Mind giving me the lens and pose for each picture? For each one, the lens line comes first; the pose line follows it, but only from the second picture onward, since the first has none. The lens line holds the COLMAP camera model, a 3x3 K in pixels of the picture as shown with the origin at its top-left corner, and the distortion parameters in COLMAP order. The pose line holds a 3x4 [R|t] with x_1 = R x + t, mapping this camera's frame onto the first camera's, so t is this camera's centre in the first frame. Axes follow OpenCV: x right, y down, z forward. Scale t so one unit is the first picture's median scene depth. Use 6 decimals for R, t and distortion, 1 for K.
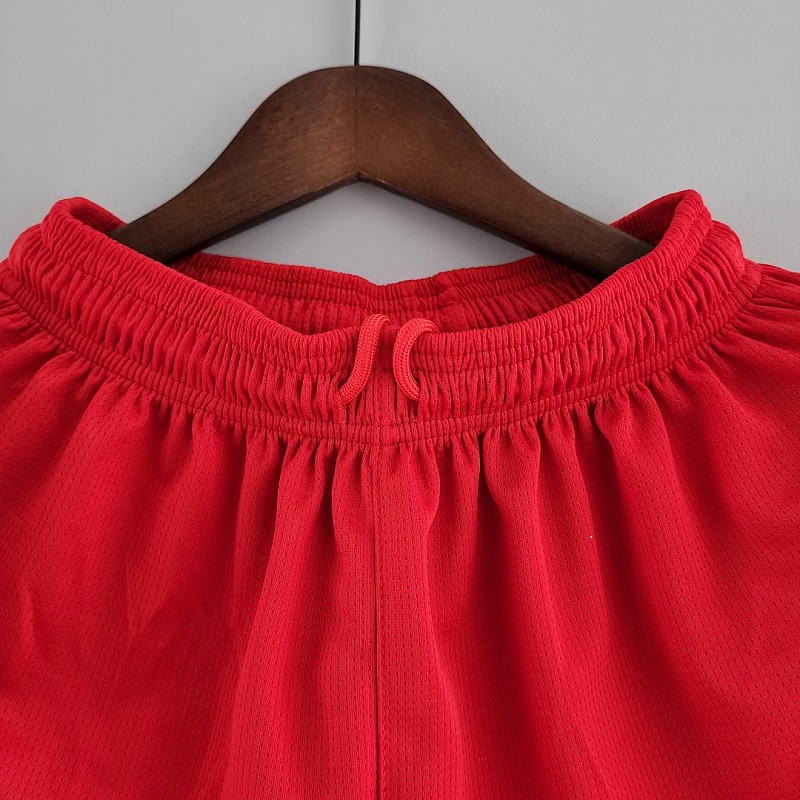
lens RADIAL K [[767.3, 0, 400.0], [0, 767.3, 400.0], [0, 0, 1]] dist [0.015540, -0.021257]
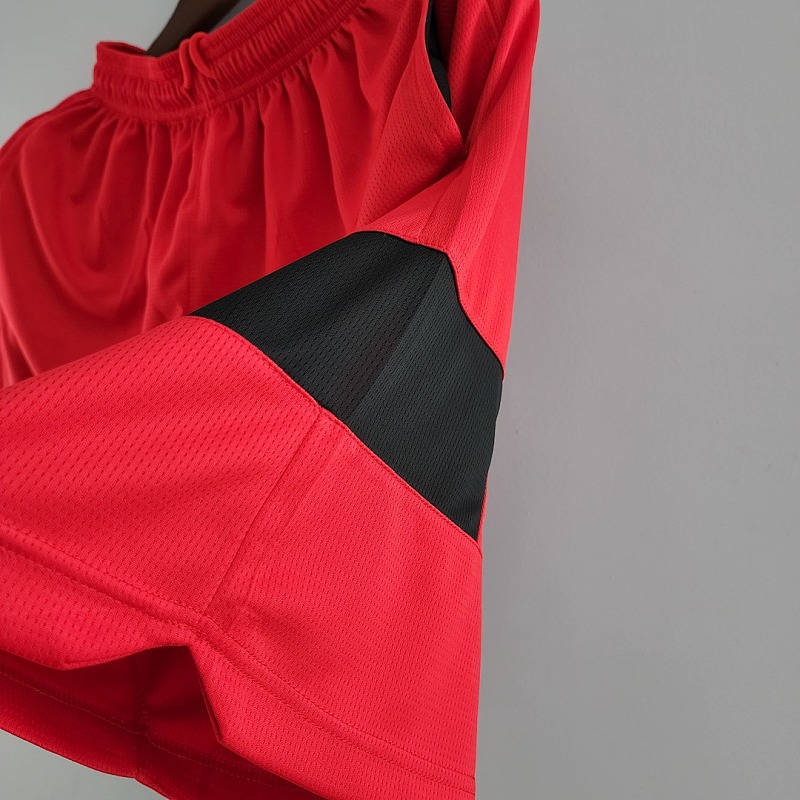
lens RADIAL K [[767.3, 0, 400.0], [0, 767.3, 400.0], [0, 0, 1]] dist [0.015540, -0.021257]
pose [[0.865736, -0.077986, -0.494388, 1.282747], [0.100604, 0.994740, 0.019257, 0.791600], [0.490286, -0.066409, 0.869028, -0.519308]]
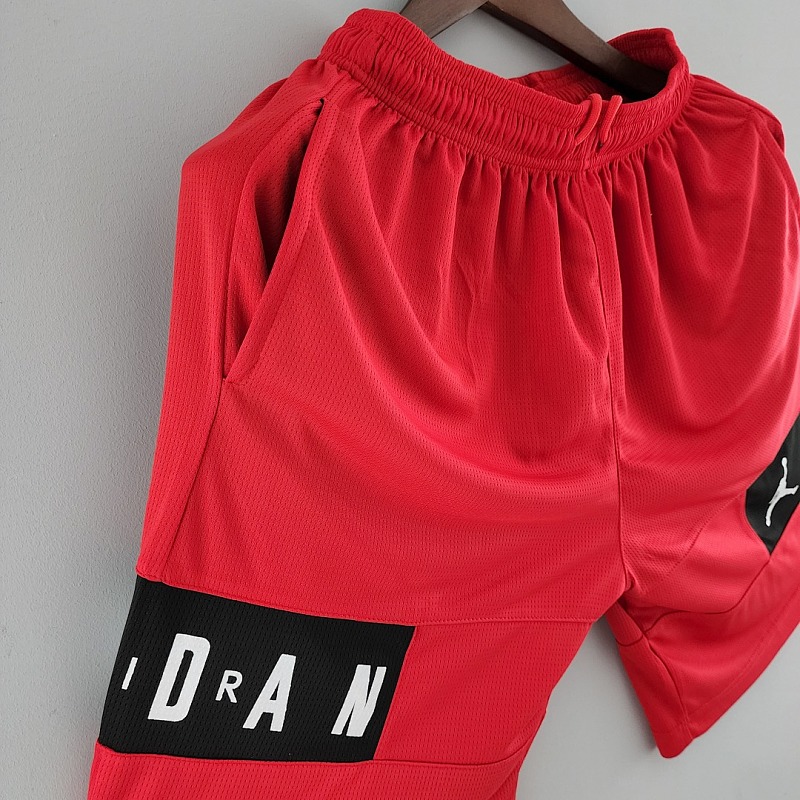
lens RADIAL K [[767.3, 0, 400.0], [0, 767.3, 400.0], [0, 0, 1]] dist [0.015540, -0.021257]
pose [[0.799606, -0.216748, 0.560045, -1.480993], [0.092513, 0.965920, 0.241745, 0.099154], [-0.593356, -0.141489, 0.792407, -0.262085]]
